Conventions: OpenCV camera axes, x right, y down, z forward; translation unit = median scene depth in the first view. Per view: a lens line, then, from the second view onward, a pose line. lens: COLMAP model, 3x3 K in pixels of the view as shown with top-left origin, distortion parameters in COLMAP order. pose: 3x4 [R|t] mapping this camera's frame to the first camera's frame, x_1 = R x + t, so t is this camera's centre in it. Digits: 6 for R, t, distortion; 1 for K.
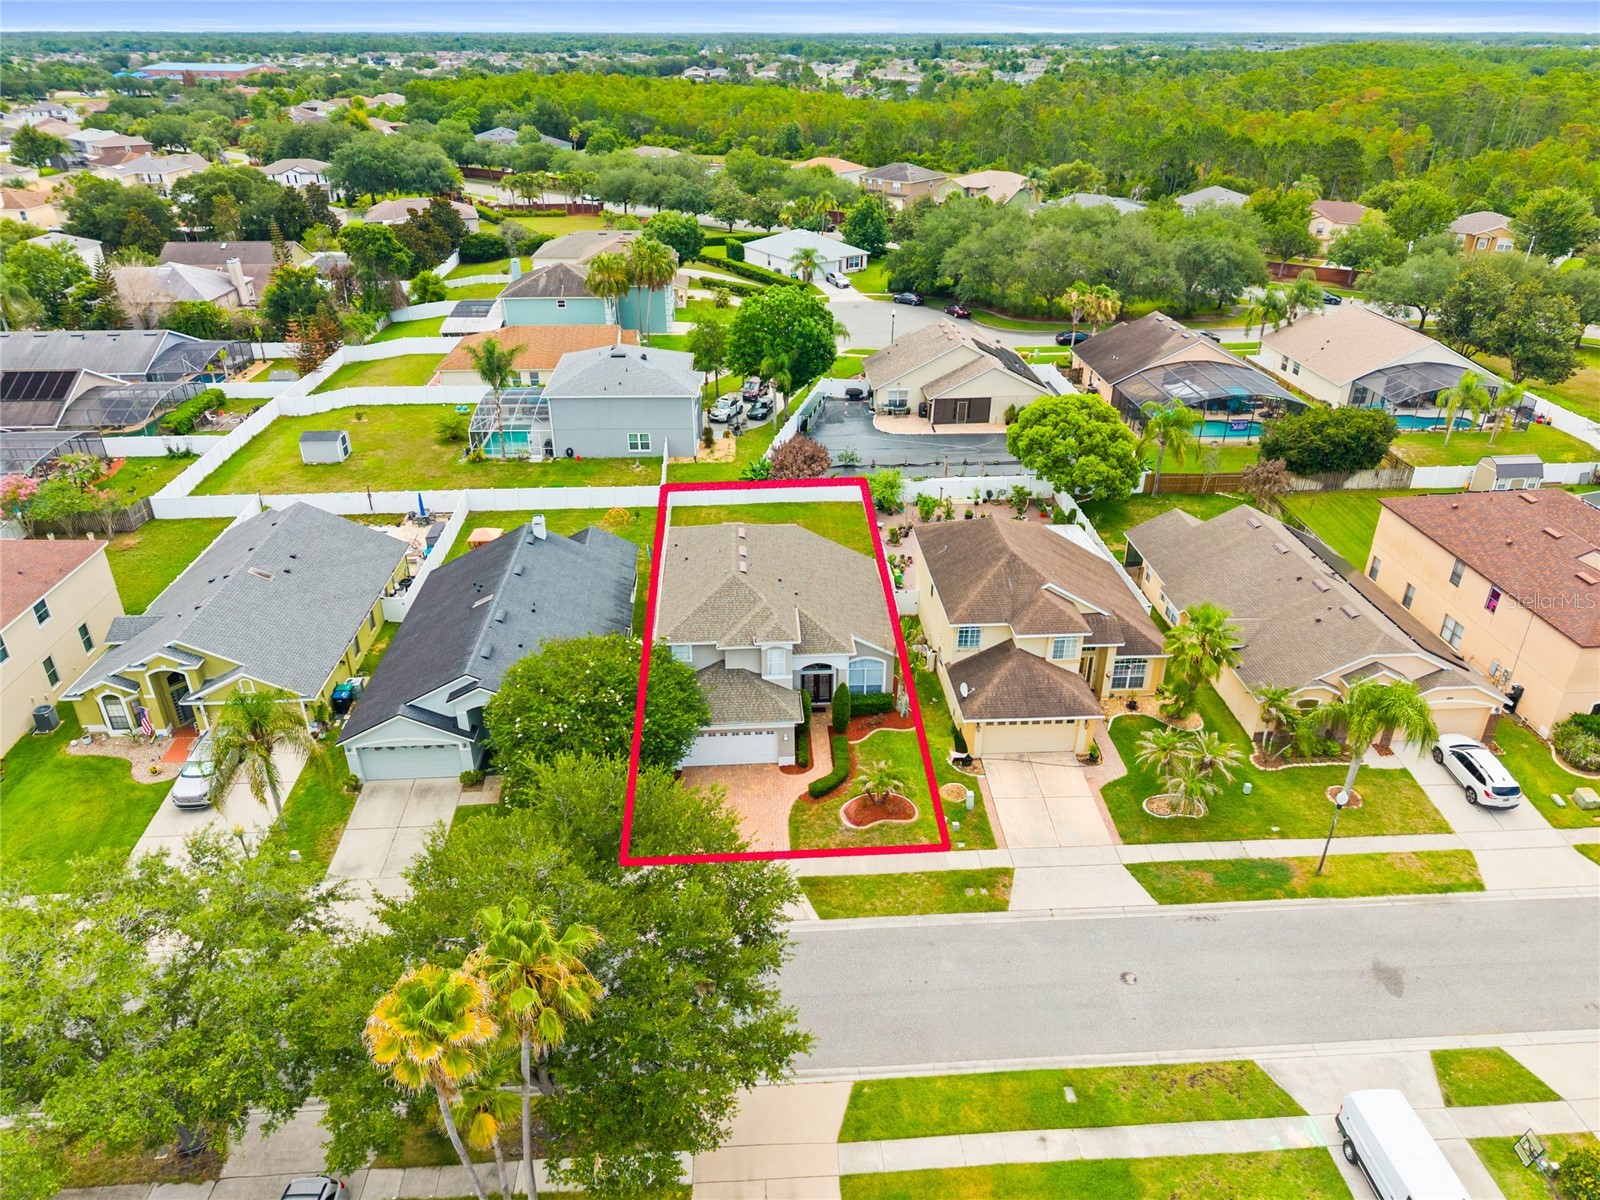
lens RADIAL K [[1117.6, 0, 800.6], [0, 1117.6, 603.1], [0, 0, 1]] dist [0.006311, -0.009596]
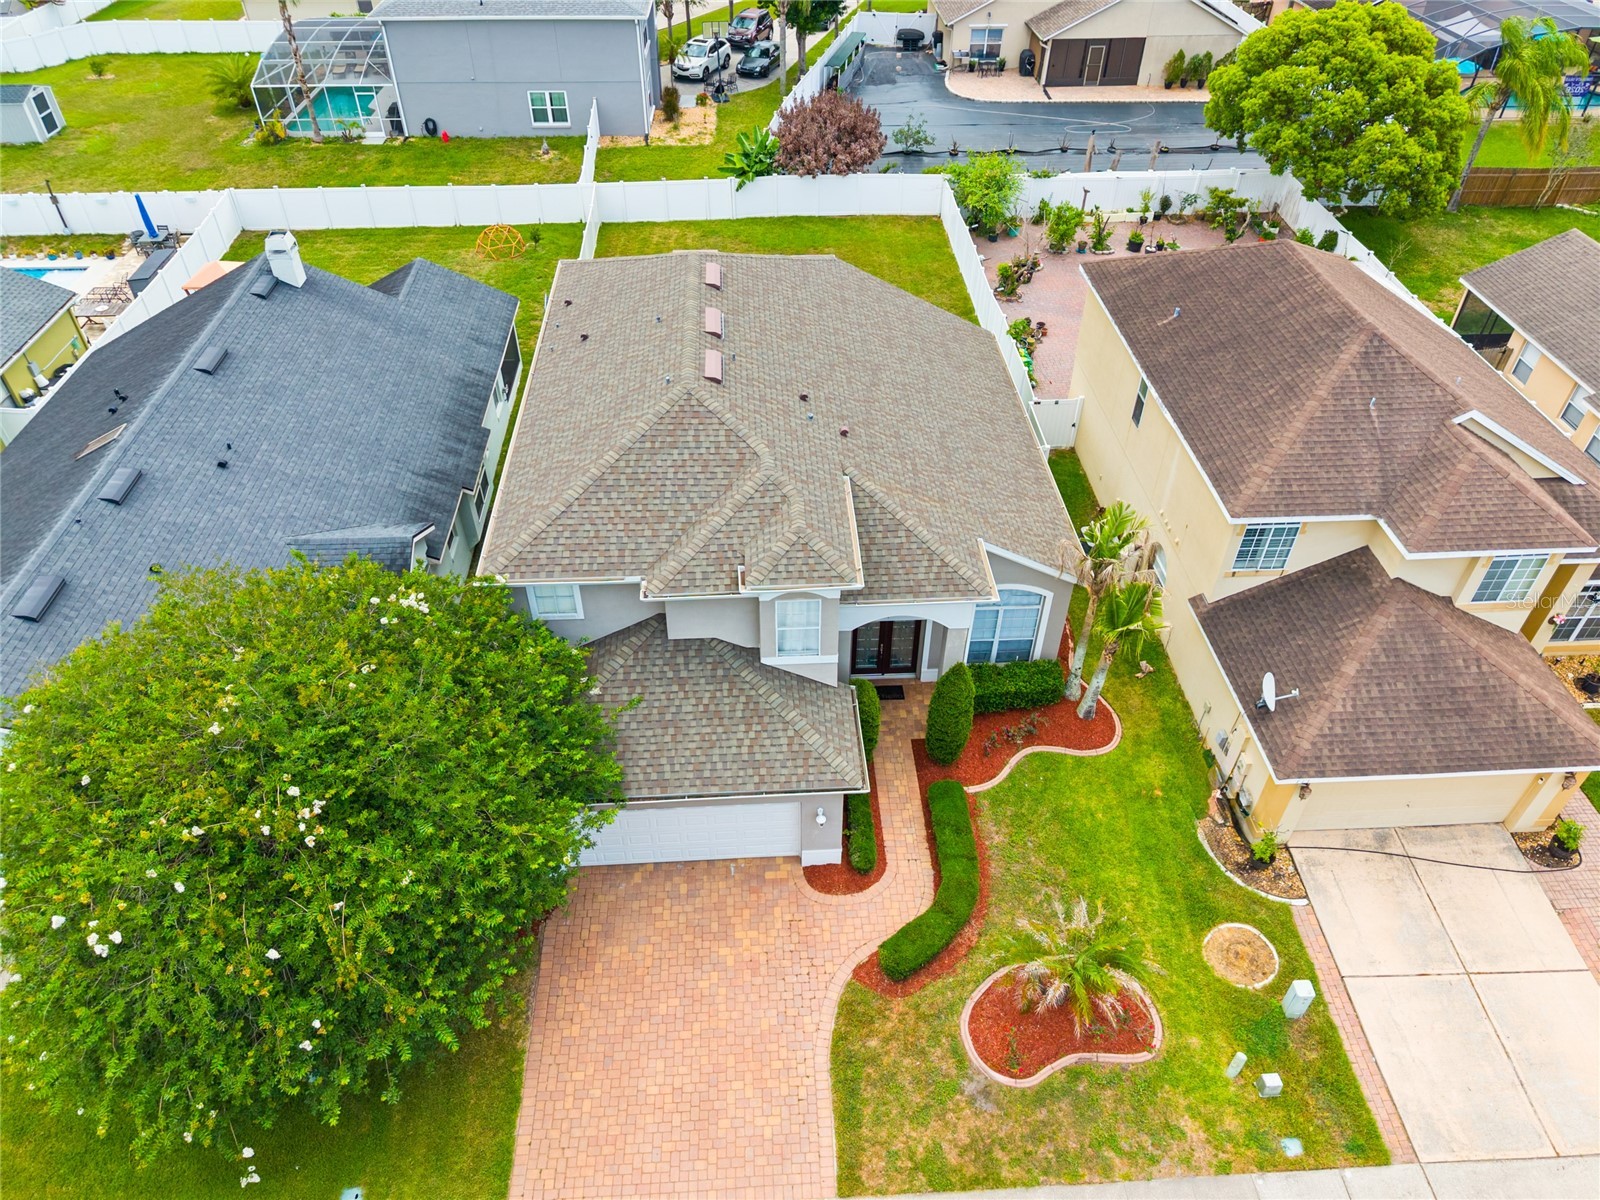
lens RADIAL K [[1117.6, 0, 800.6], [0, 1117.6, 603.1], [0, 0, 1]] dist [0.006311, -0.009596]
pose [[0.999983, 0.005726, -0.000519, -0.013929], [-0.005463, 0.974381, 0.224839, -0.028419], [0.001793, -0.224833, 0.974396, 0.423418]]
